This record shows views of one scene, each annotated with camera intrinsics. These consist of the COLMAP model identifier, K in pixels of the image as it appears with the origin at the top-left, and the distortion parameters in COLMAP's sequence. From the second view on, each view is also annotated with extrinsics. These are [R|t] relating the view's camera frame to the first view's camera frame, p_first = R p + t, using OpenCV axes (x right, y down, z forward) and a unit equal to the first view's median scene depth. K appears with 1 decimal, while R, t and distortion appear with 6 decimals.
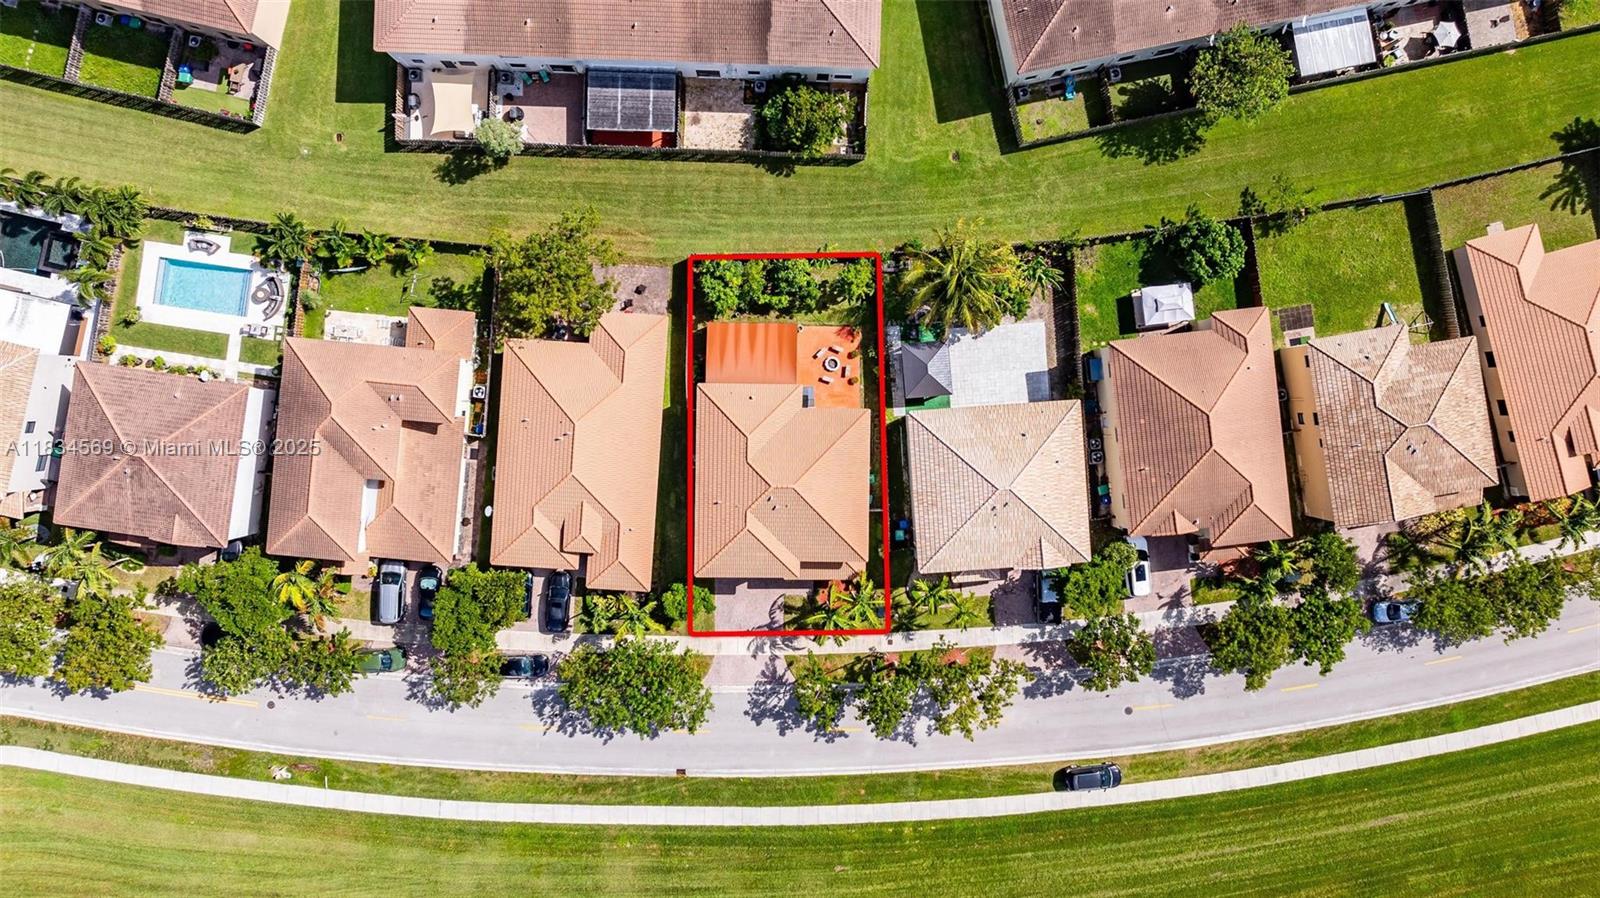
lens RADIAL K [[1139.8, 0, 800.0], [0, 1139.8, 449.0], [0, 0, 1]] dist [-0.014550, -0.000945]
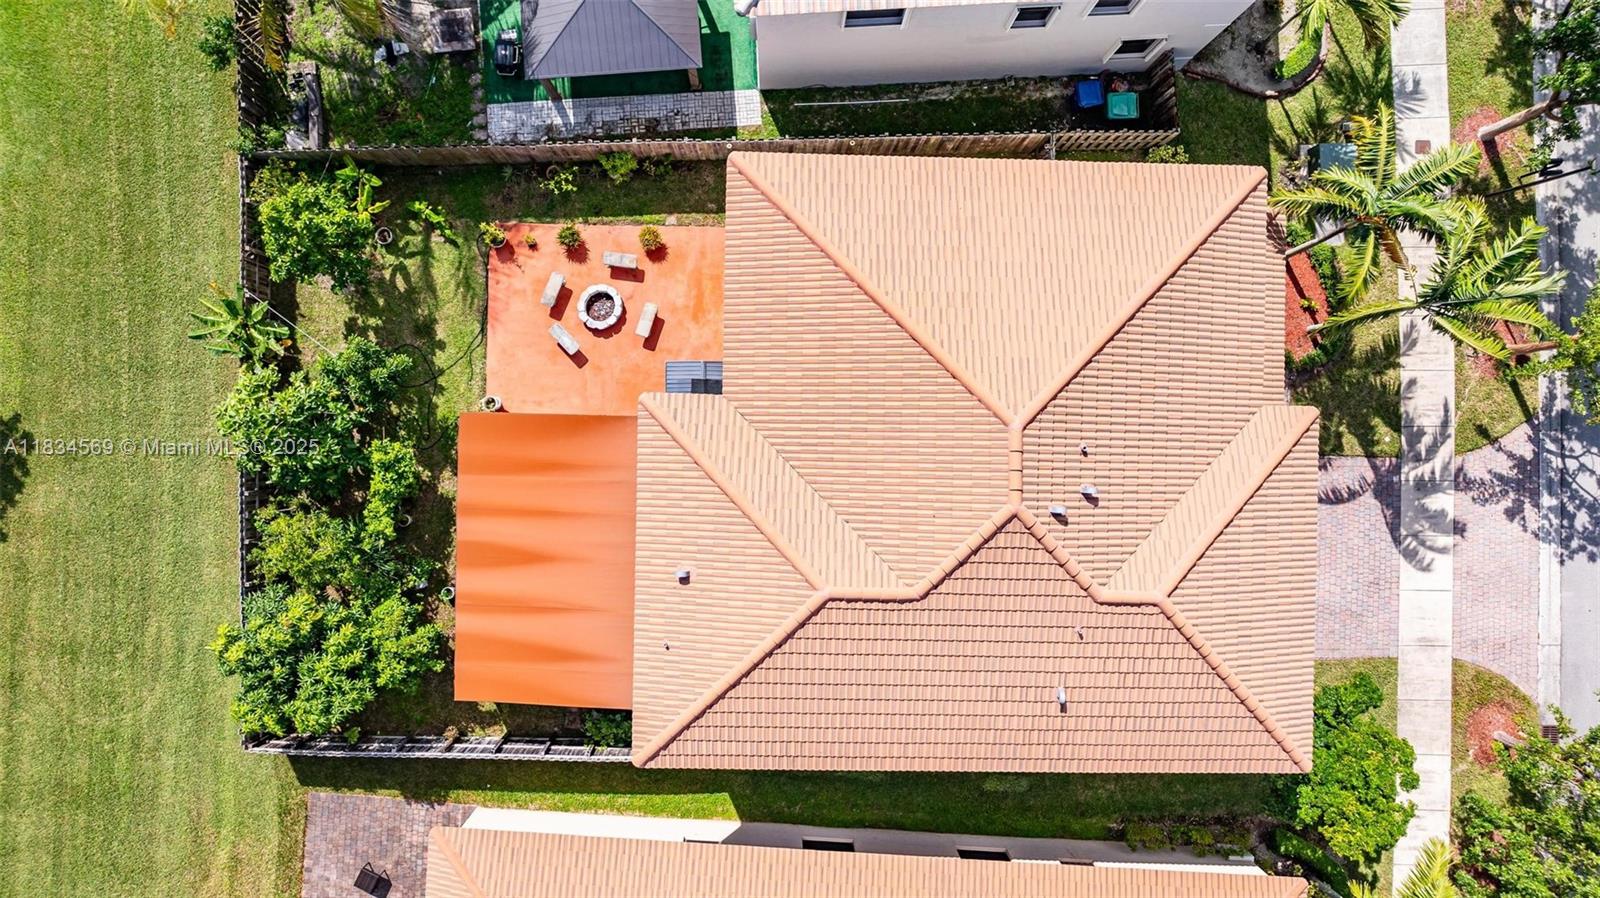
lens RADIAL K [[1139.8, 0, 800.0], [0, 1139.8, 449.0], [0, 0, 1]] dist [-0.014550, -0.000945]
pose [[0.001597, -0.999969, -0.007772, -0.010152], [0.997974, 0.002088, -0.063582, 0.003973], [0.063596, -0.007654, 0.997946, 0.675310]]
